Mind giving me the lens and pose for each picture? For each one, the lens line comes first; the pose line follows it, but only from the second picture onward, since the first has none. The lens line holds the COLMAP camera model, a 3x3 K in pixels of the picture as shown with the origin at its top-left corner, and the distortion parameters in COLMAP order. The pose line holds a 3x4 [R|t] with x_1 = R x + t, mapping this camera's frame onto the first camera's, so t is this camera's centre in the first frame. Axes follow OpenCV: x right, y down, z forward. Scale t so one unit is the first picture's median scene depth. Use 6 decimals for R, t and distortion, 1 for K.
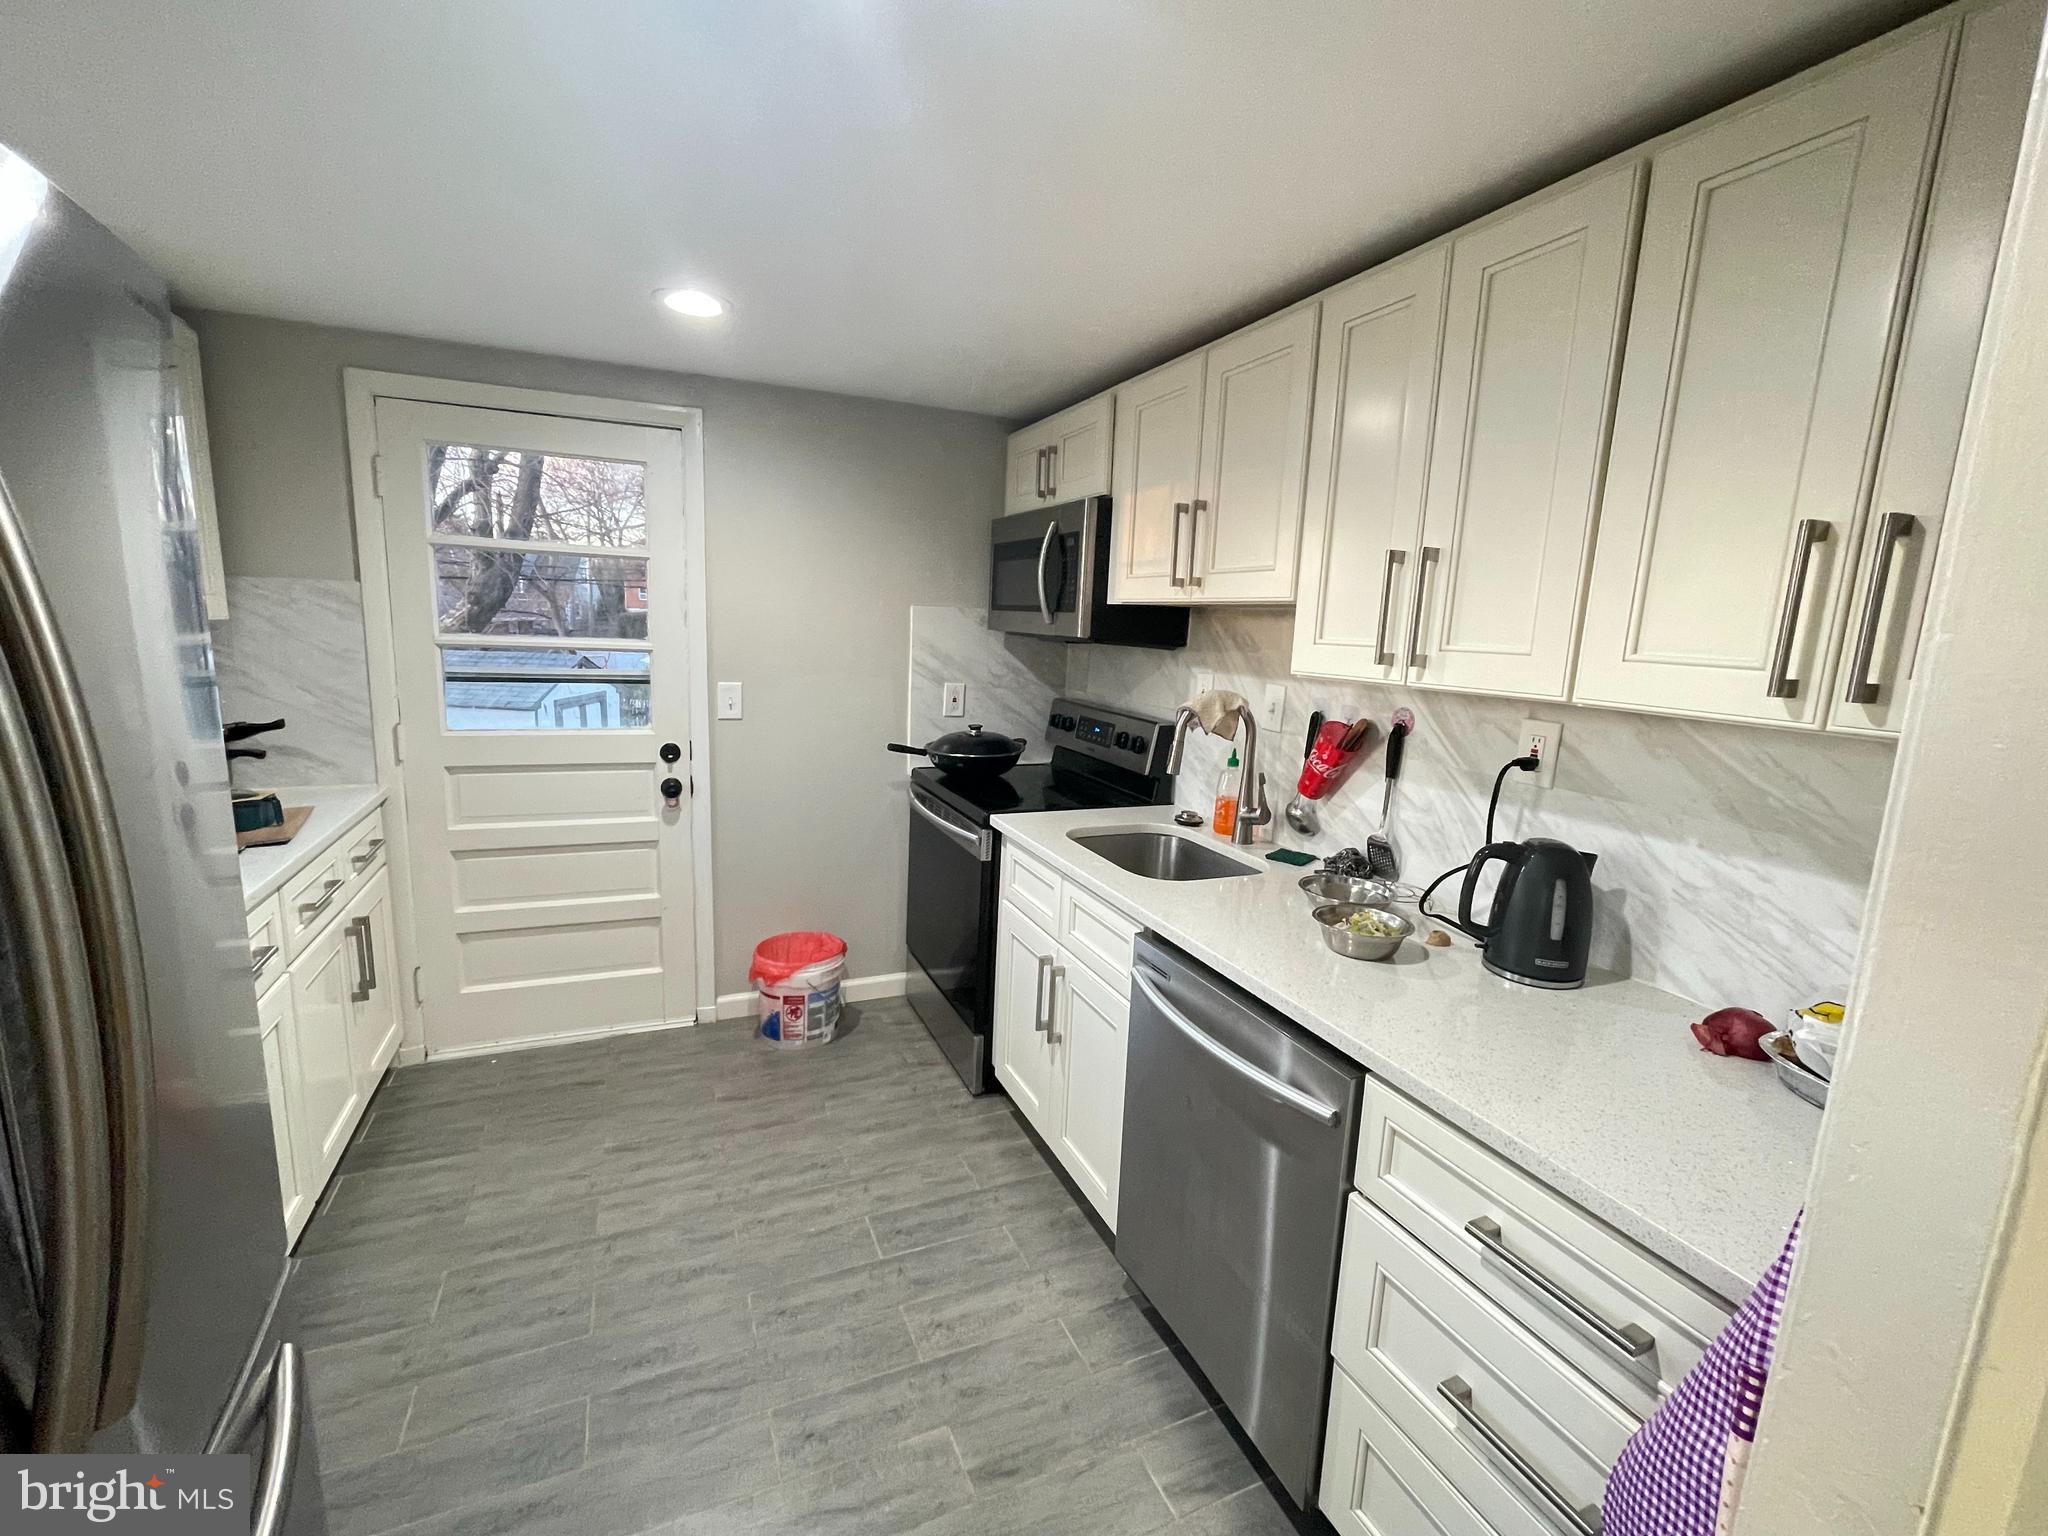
lens RADIAL K [[866.8, 0, 1024.2], [0, 866.8, 770.4], [0, 0, 1]] dist [-0.000619, 0.000138]
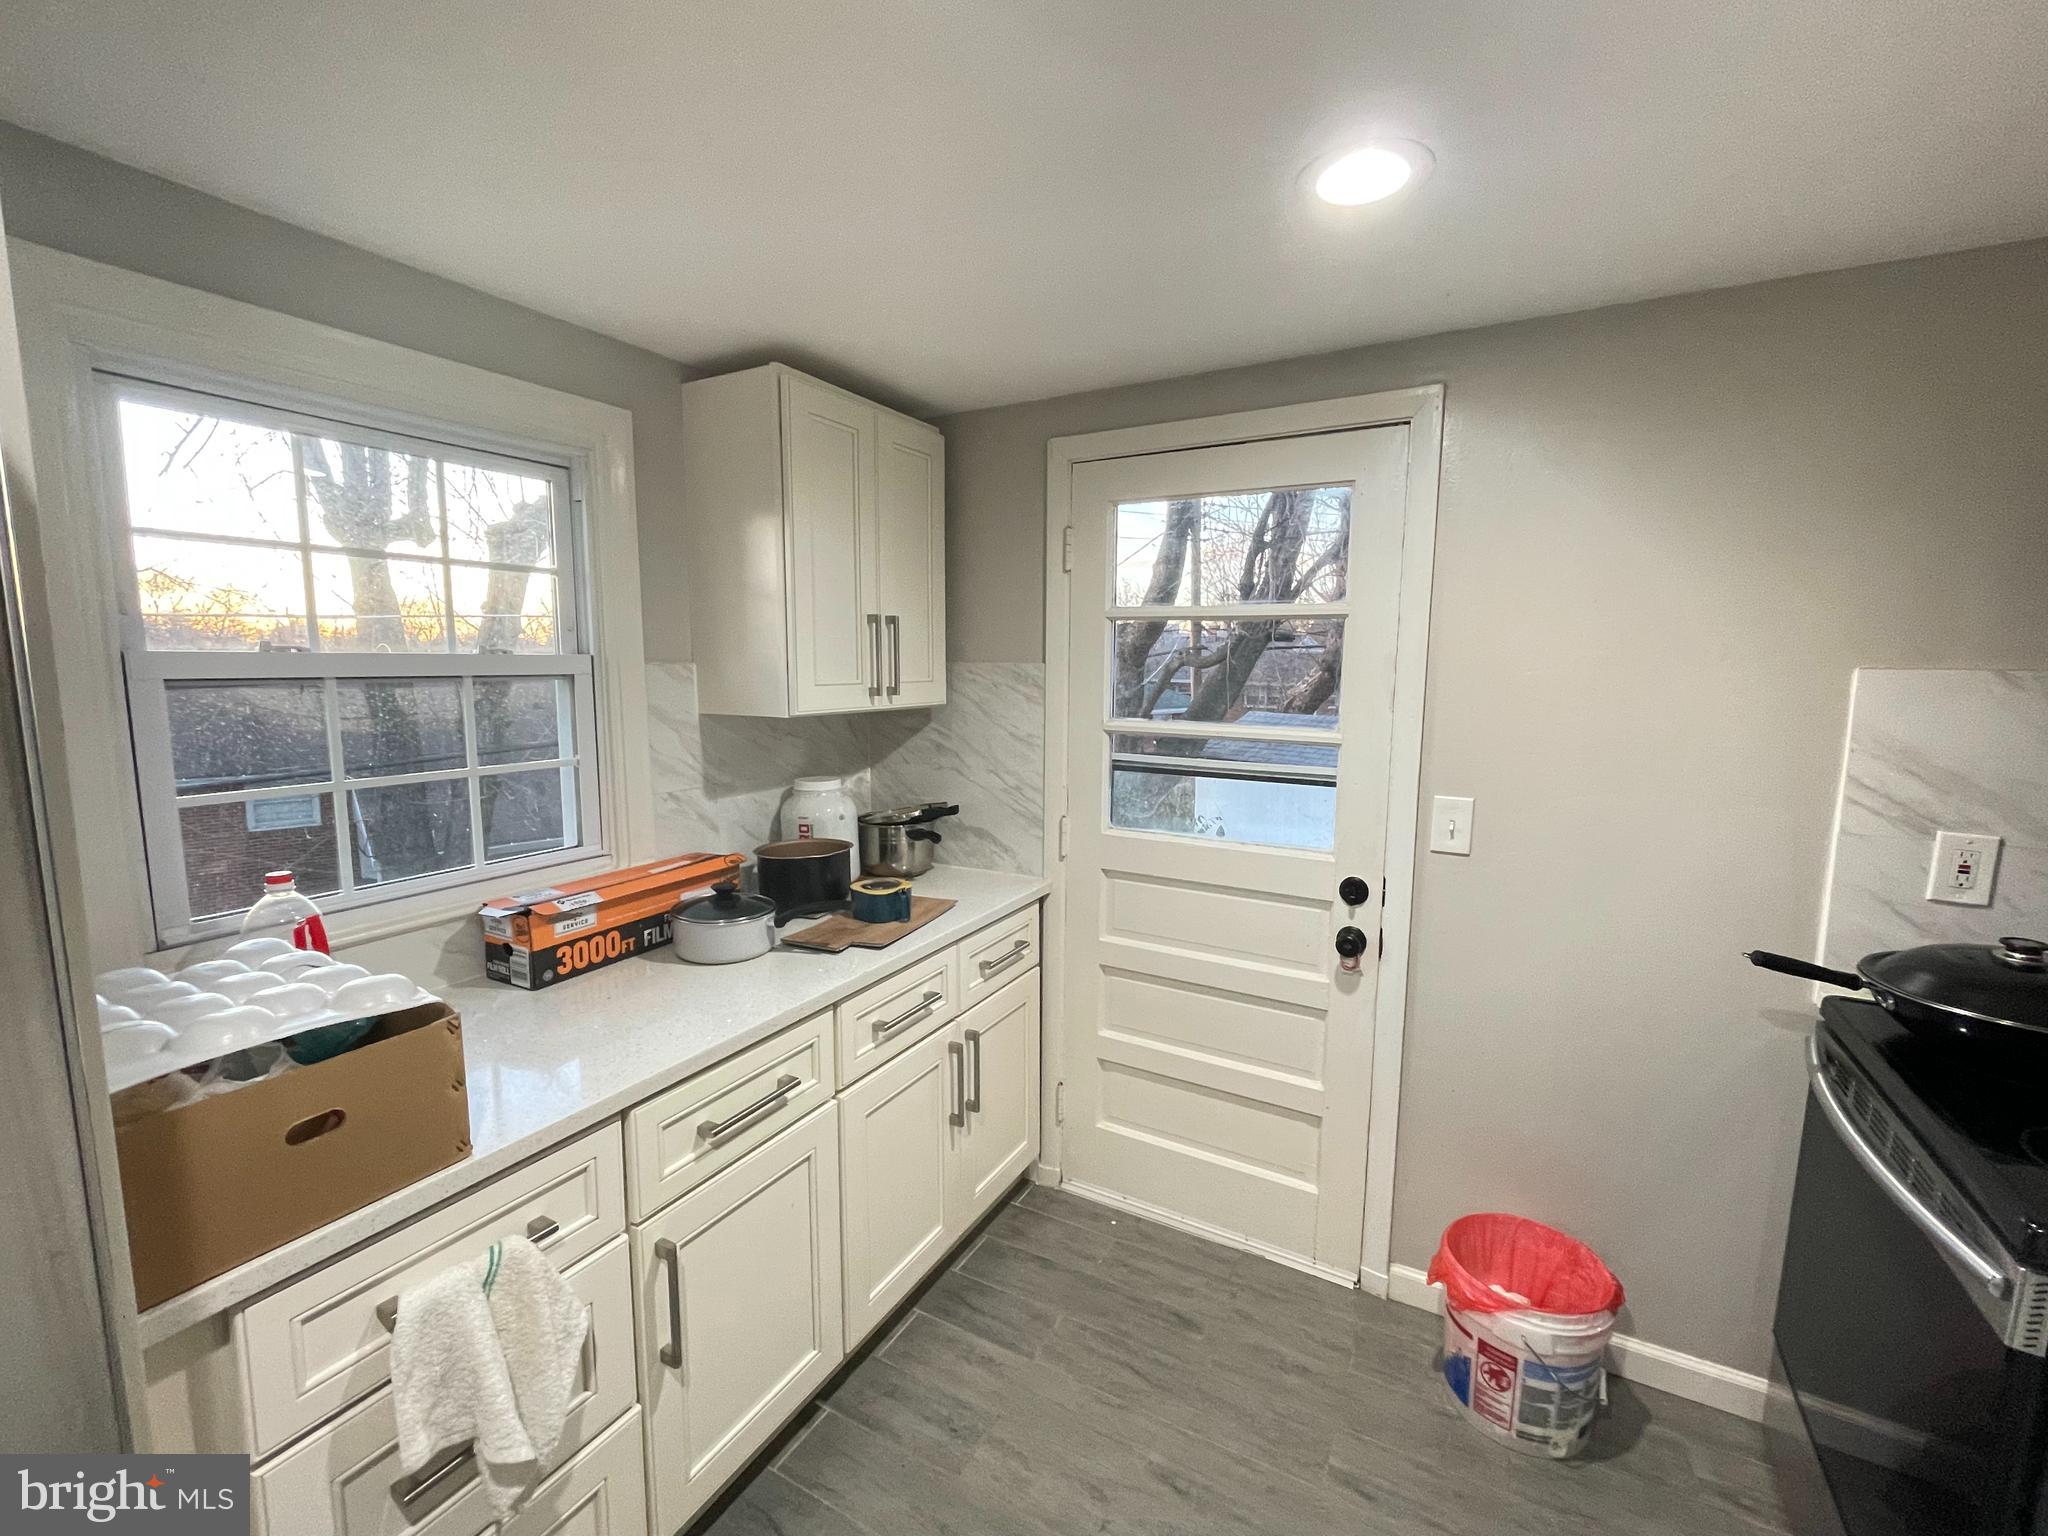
lens RADIAL K [[866.8, 0, 1032.5], [0, 866.8, 767.1], [0, 0, 1]] dist [-0.000619, 0.000138]
pose [[0.603319, 0.064501, -0.794887, -0.019210], [-0.119239, 0.992816, -0.009941, -0.080406], [0.788536, 0.100779, 0.606676, 0.364435]]
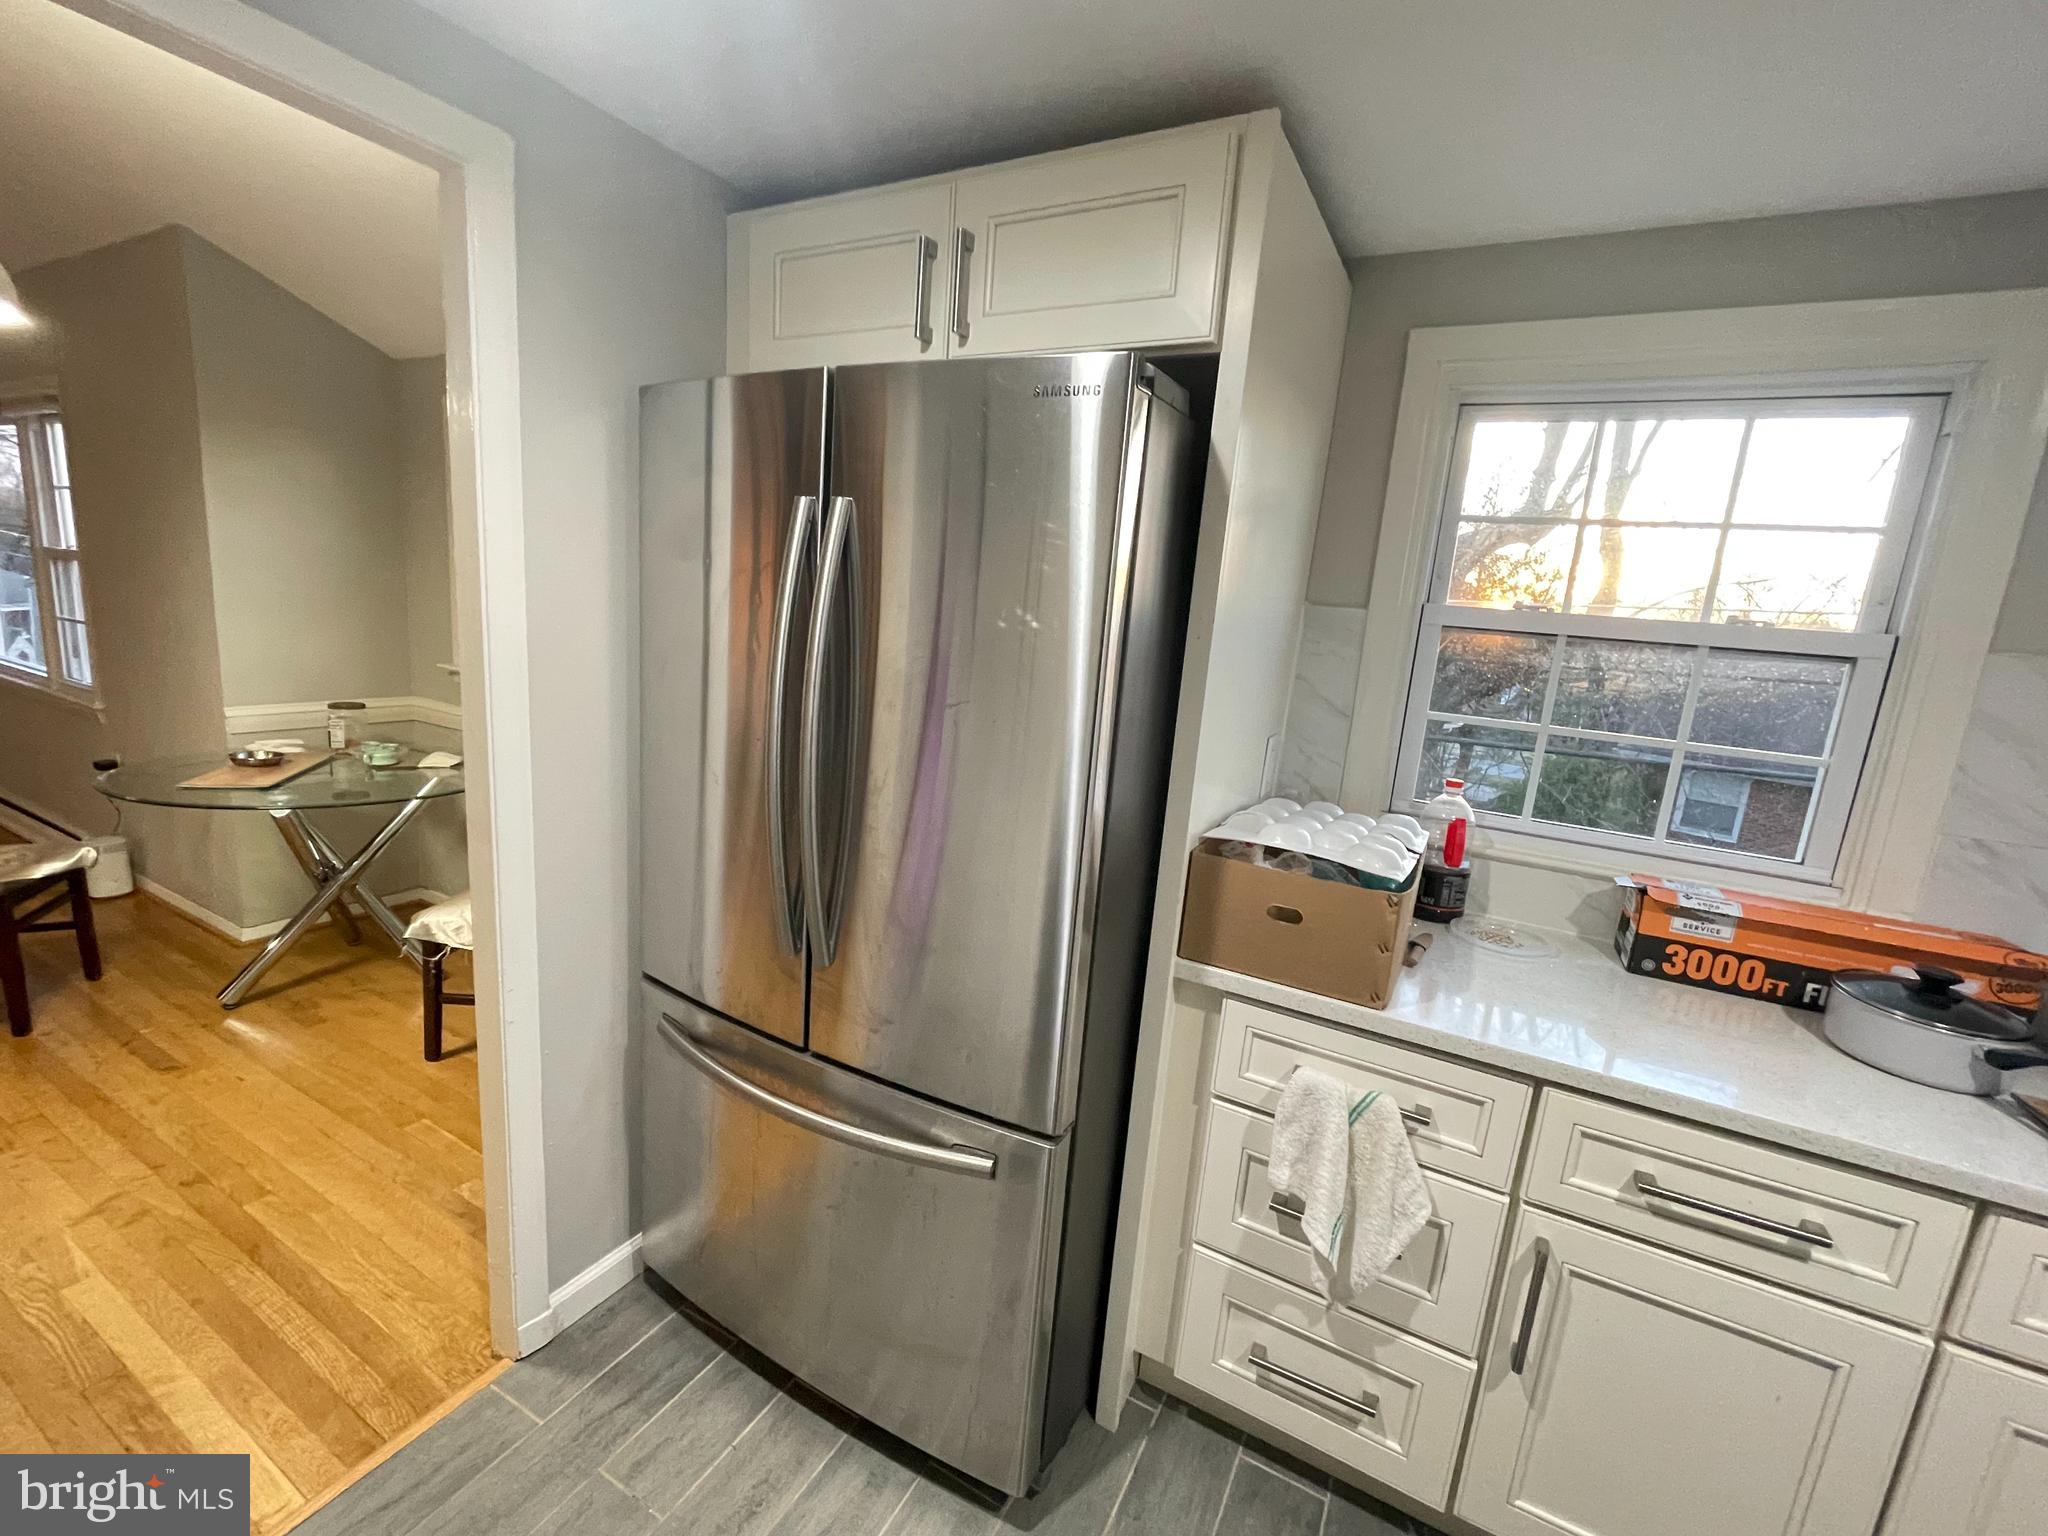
lens RADIAL K [[866.8, 0, 1038.2], [0, 866.8, 775.3], [0, 0, 1]] dist [-0.000619, 0.000138]
pose [[-0.775652, 0.024843, -0.630672, -0.029687], [-0.212331, 0.930714, 0.297805, -0.099188], [0.594373, 0.364904, -0.716635, 0.580476]]
